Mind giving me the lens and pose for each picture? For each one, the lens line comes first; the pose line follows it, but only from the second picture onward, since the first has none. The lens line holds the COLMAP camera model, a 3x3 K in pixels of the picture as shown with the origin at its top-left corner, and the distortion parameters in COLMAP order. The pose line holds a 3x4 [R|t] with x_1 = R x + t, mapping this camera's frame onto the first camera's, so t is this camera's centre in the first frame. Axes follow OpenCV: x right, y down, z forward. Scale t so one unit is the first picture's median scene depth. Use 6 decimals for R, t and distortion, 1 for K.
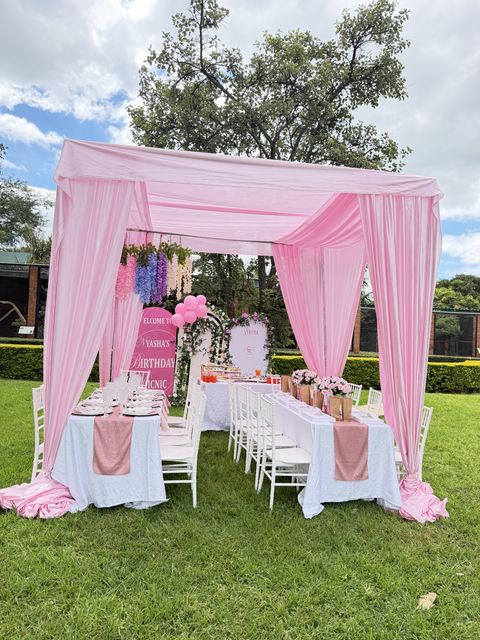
lens RADIAL K [[454.9, 0, 240.0], [0, 454.9, 320.0], [0, 0, 1]] dist [0.101981, -0.061769]
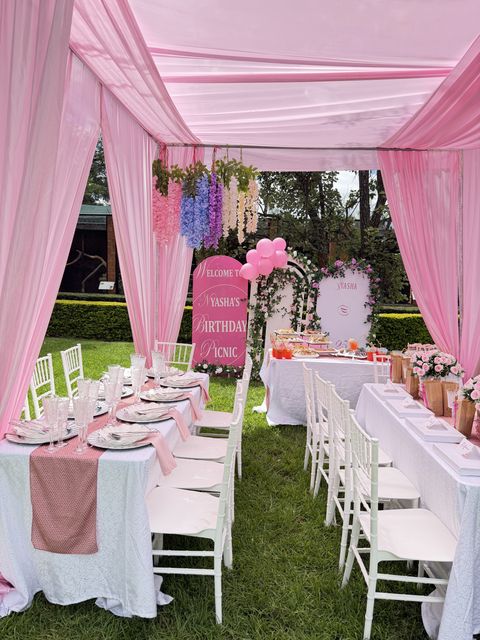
lens RADIAL K [[452.2, 0, 238.7], [0, 452.2, 324.1], [0, 0, 1]] dist [0.137423, -0.211402]
pose [[0.974856, 0.006371, -0.222744, 0.018722], [0.018816, 0.993667, 0.110774, 0.003308], [0.222039, -0.112180, 0.968563, 0.236952]]
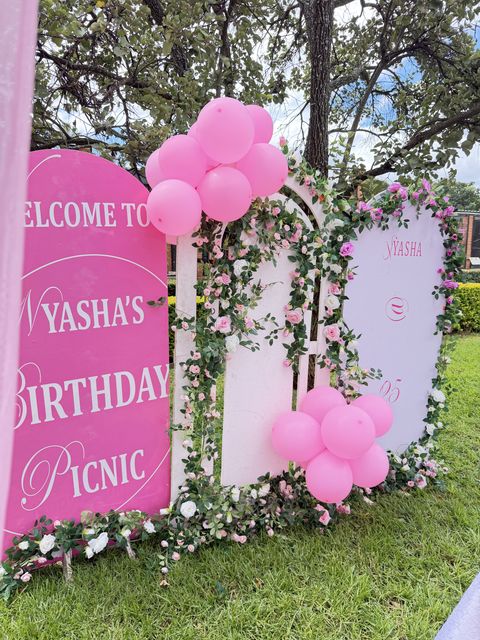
lens RADIAL K [[452.2, 0, 238.7], [0, 452.2, 324.1], [0, 0, 1]] dist [0.137423, -0.211402]
pose [[0.963040, -0.082527, 0.256405, -0.168726], [0.032249, 0.980387, 0.194424, 0.013370], [-0.267421, -0.178969, 0.946814, 0.750260]]
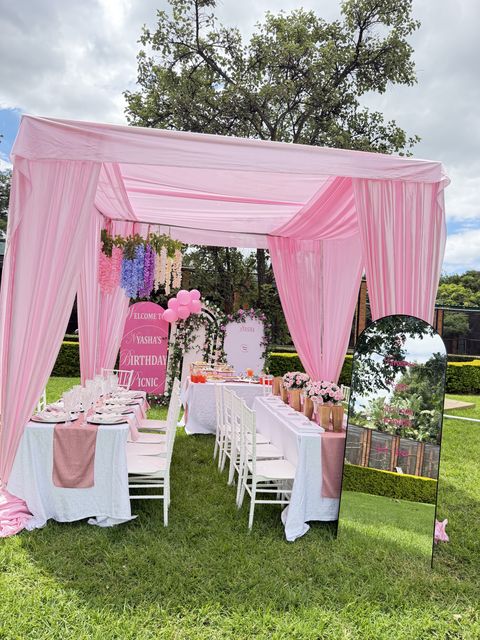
lens RADIAL K [[454.9, 0, 240.0], [0, 454.9, 320.0], [0, 0, 1]] dist [0.101981, -0.061769]
pose [[0.999777, 0.012689, -0.016879, 0.026191], [-0.012471, 0.999839, 0.012925, -0.004555], [0.017040, -0.012711, 0.999774, 0.046163]]
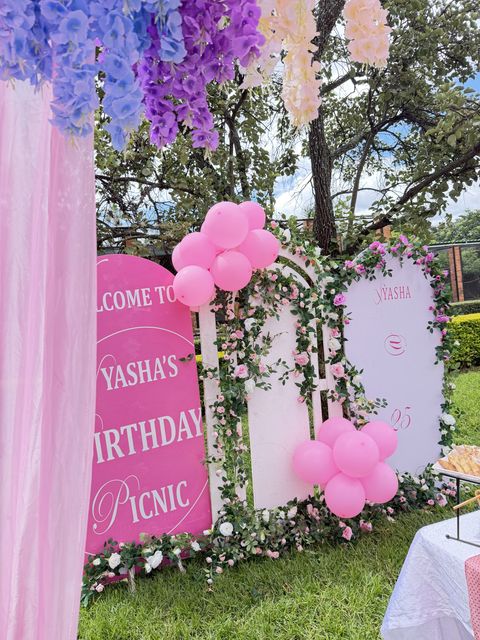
lens RADIAL K [[457.0, 0, 240.0], [0, 457.0, 320.0], [0, 0, 1]] dist [0.165447, -0.279669]
pose [[0.974516, -0.154058, 0.163048, -0.159058], [0.145116, 0.987246, 0.065474, 0.006493], [-0.171055, -0.040145, 0.984443, 0.680090]]
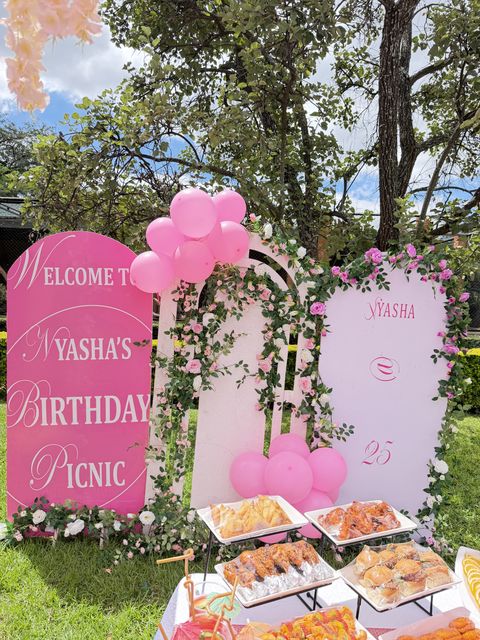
lens RADIAL K [[458.5, 0, 242.9], [0, 458.5, 323.4], [0, 0, 1]] dist [0.130244, -0.211056]
pose [[0.992022, -0.000928, -0.126062, -0.037182], [0.011051, 0.996763, 0.079627, 0.009896], [0.125580, -0.080385, 0.988822, 0.693249]]
